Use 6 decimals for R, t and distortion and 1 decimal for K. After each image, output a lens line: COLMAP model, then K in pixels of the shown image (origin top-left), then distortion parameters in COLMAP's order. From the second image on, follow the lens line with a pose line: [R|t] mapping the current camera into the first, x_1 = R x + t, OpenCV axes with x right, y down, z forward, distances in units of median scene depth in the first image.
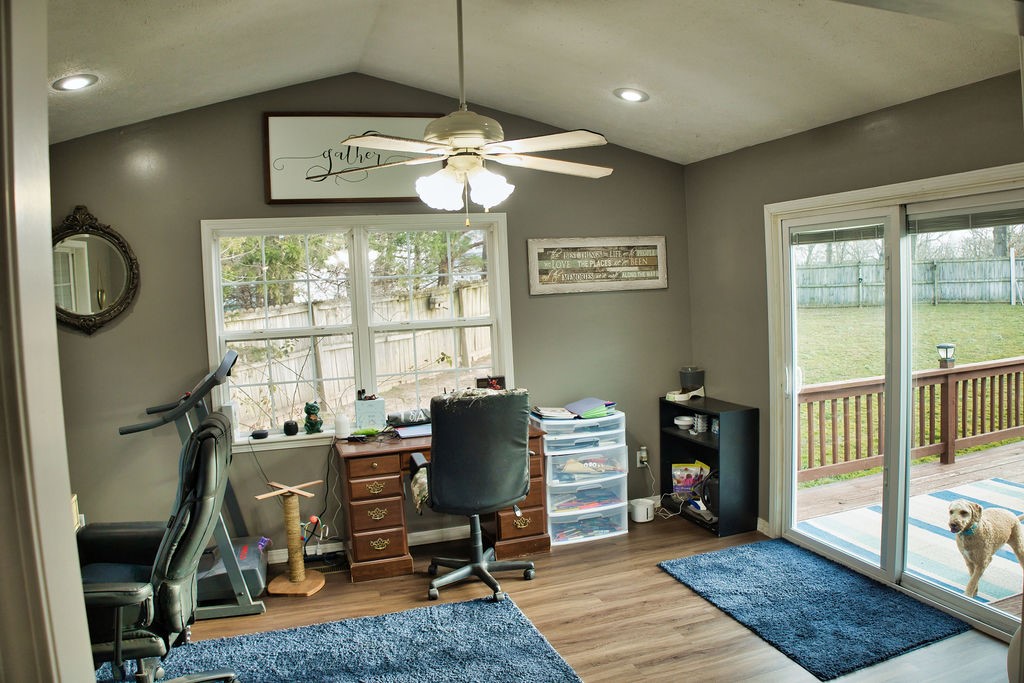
lens RADIAL K [[720.8, 0, 509.7], [0, 720.8, 335.8], [0, 0, 1]] dist [-0.193273, 0.089280]
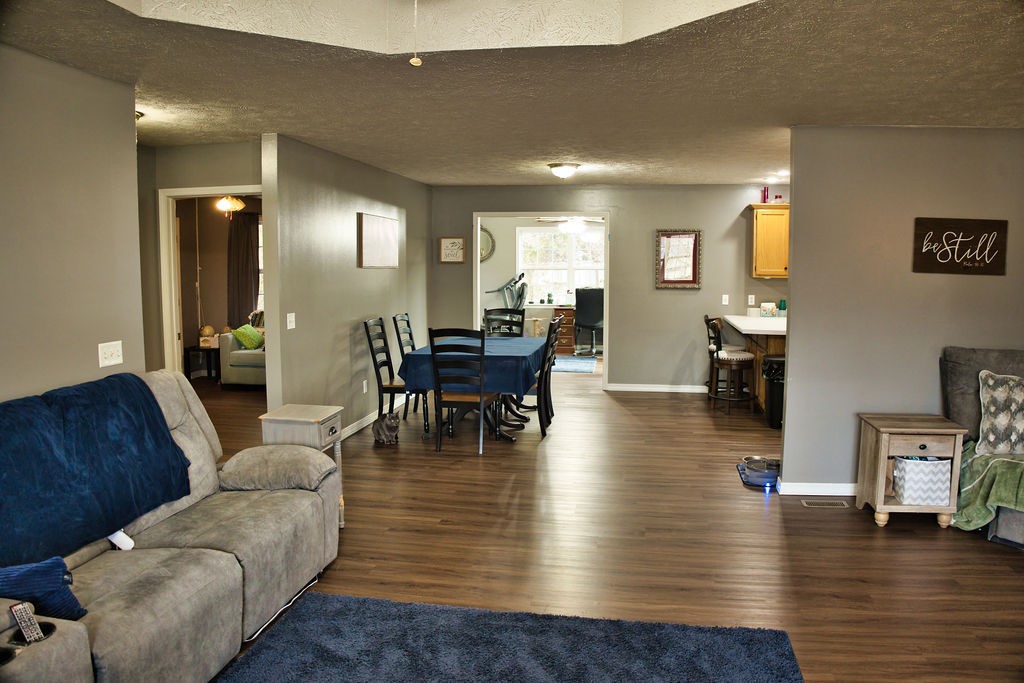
lens RADIAL K [[730.0, 0, 515.1], [0, 730.0, 333.6], [0, 0, 1]] dist [-0.179507, 0.079761]
pose [[0.885253, 0.087144, -0.456873, 0.940683], [-0.066576, 0.995917, 0.060963, 0.088317], [0.460321, -0.023551, 0.887440, -1.647334]]
